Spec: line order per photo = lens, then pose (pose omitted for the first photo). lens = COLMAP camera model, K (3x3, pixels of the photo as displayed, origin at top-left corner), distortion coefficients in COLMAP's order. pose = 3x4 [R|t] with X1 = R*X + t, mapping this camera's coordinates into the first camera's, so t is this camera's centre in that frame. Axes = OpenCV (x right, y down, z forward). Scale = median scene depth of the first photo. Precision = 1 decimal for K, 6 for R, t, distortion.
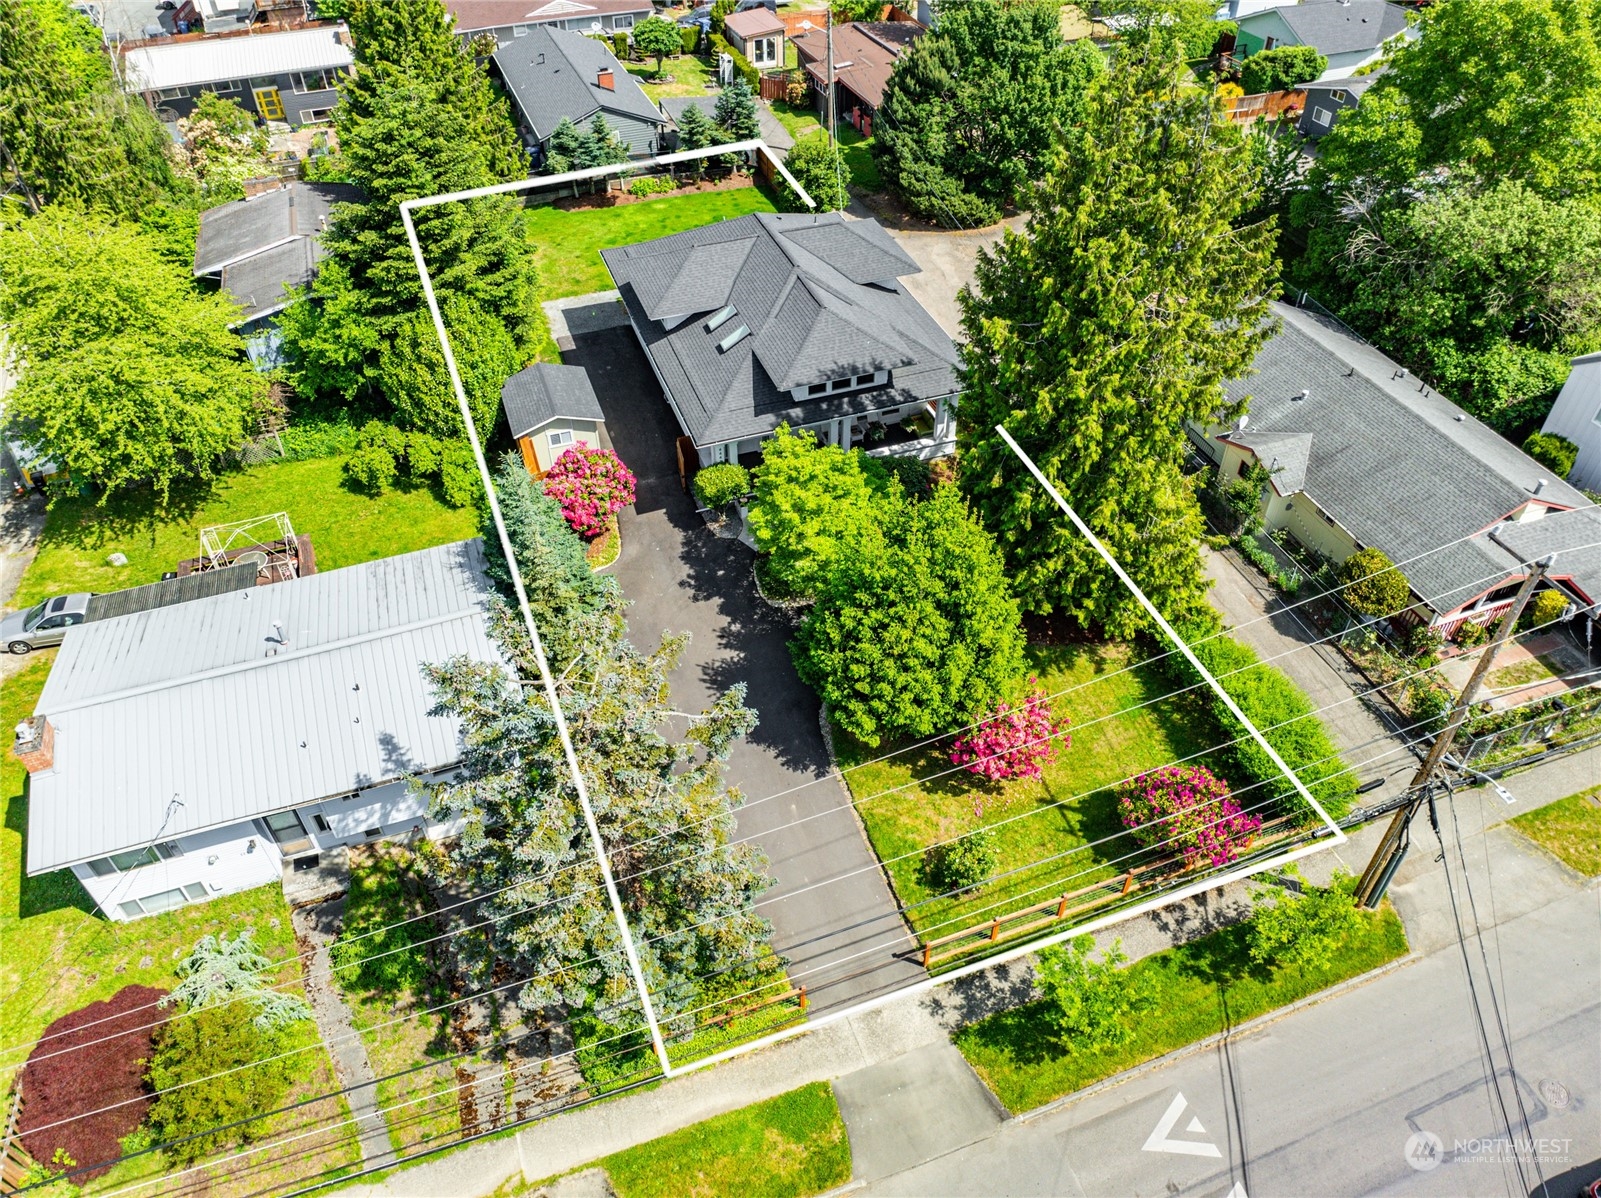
lens RADIAL K [[1116.2, 0, 807.7], [0, 1116.2, 596.3], [0, 0, 1]] dist [-0.027171, -0.003203]
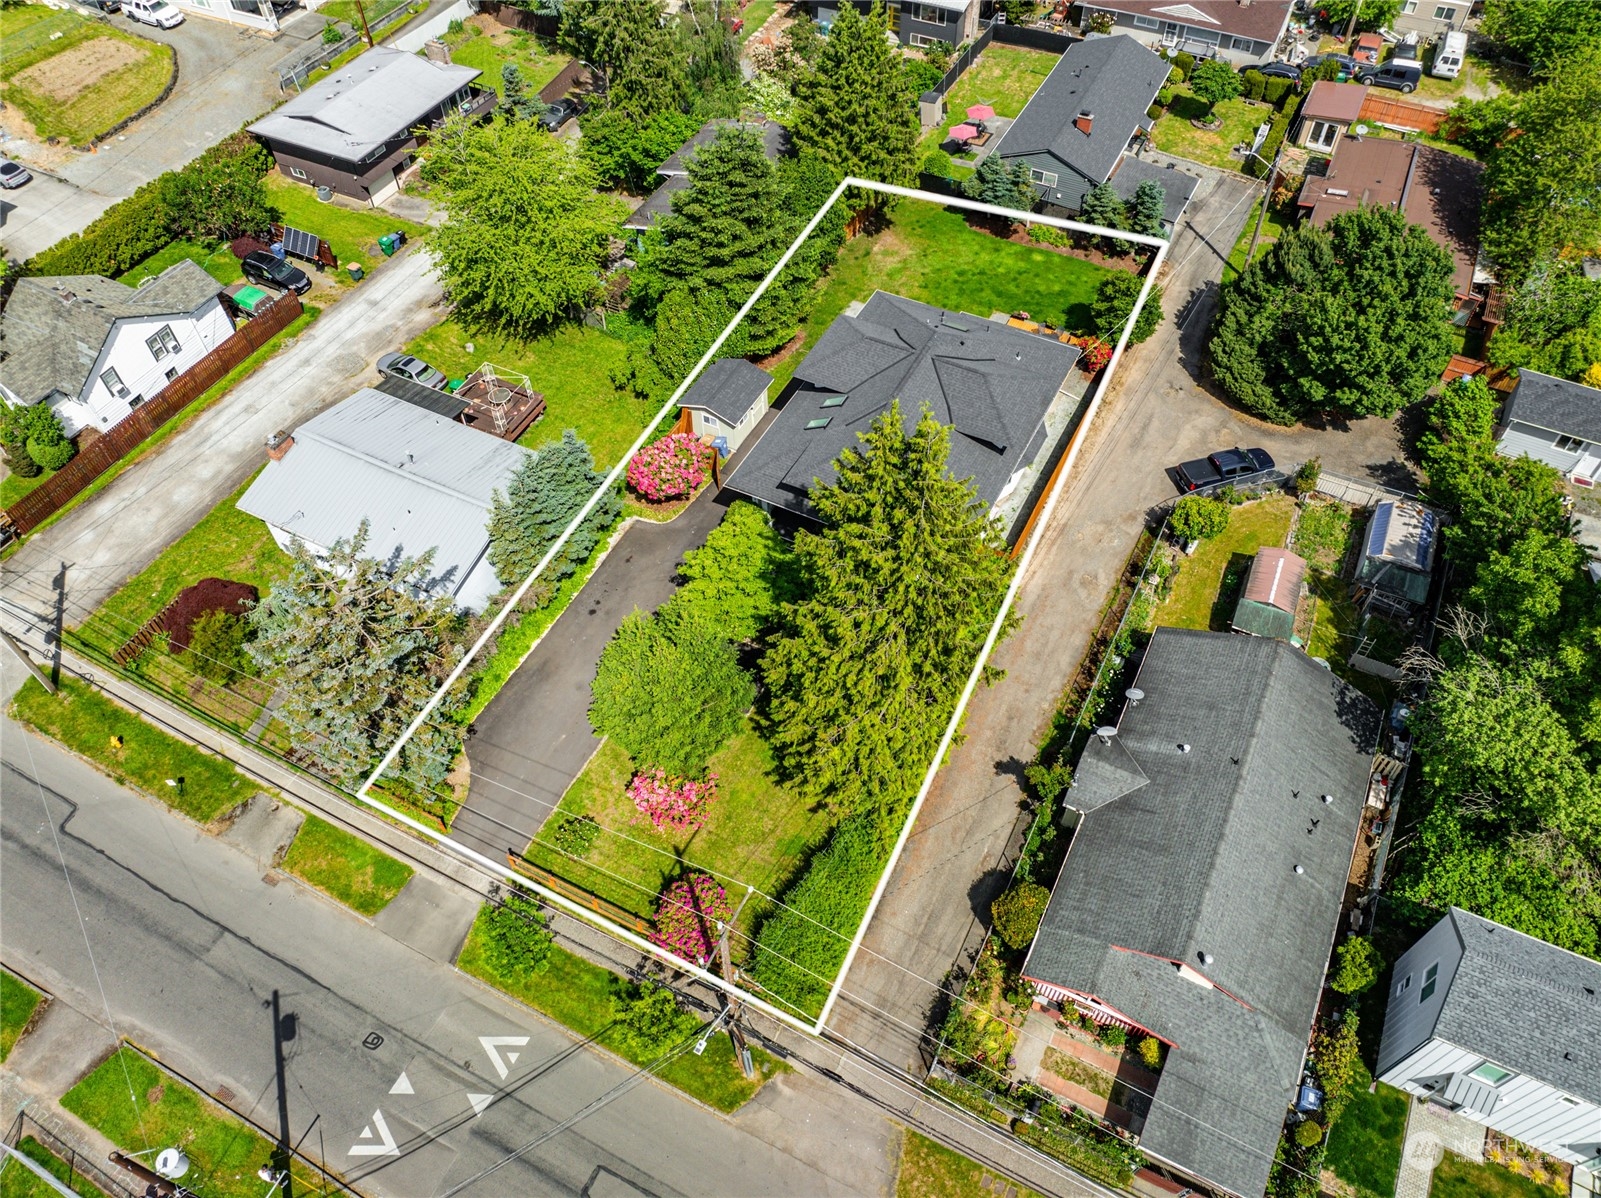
lens RADIAL K [[1116.2, 0, 807.7], [0, 1116.2, 596.3], [0, 0, 1]] dist [-0.027171, -0.003203]
pose [[0.681291, 0.570238, -0.458990, 0.596244], [-0.489599, 0.821104, 0.293395, -0.423632], [0.544184, 0.024834, 0.838598, -0.045661]]
